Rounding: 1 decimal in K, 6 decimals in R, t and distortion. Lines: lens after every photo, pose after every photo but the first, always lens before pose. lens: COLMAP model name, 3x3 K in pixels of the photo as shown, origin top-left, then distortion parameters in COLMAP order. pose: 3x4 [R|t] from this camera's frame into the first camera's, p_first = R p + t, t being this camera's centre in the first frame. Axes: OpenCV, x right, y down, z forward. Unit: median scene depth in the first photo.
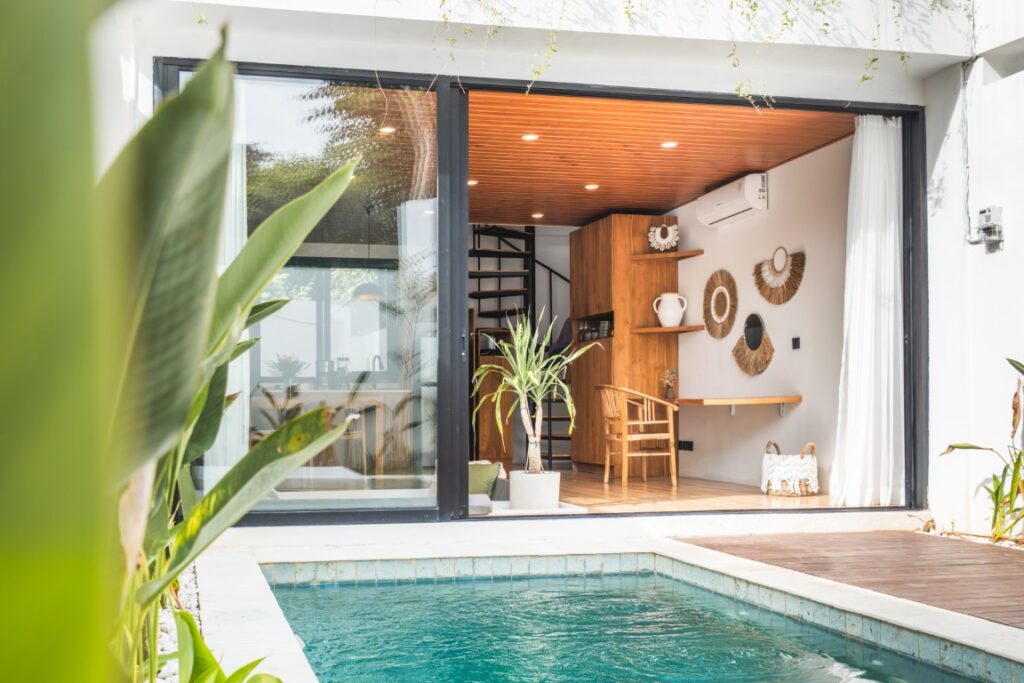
lens RADIAL K [[1191.8, 0, 510.8], [0, 1191.8, 345.0], [0, 0, 1]] dist [0.007089, 0.014252]
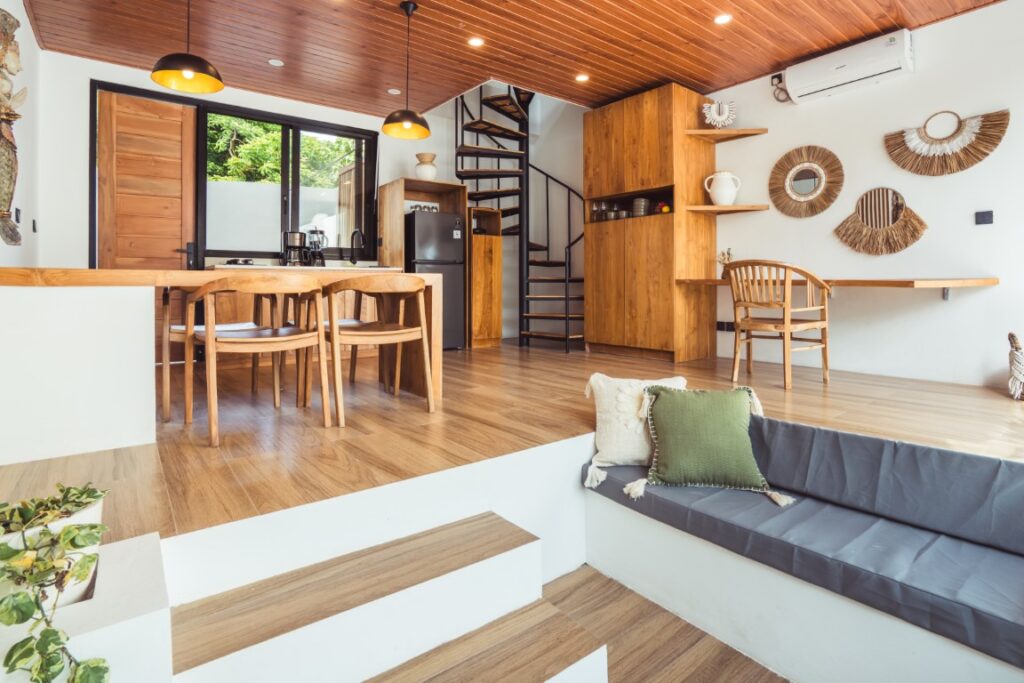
lens RADIAL K [[455.2, 0, 514.4], [0, 455.2, 279.1], [0, 0, 1]] dist [-0.030691, 0.000093]
pose [[0.896763, 0.009629, 0.442406, -0.182019], [-0.027446, 0.999049, 0.033890, 0.036038], [-0.441659, -0.042533, 0.896174, 0.734626]]
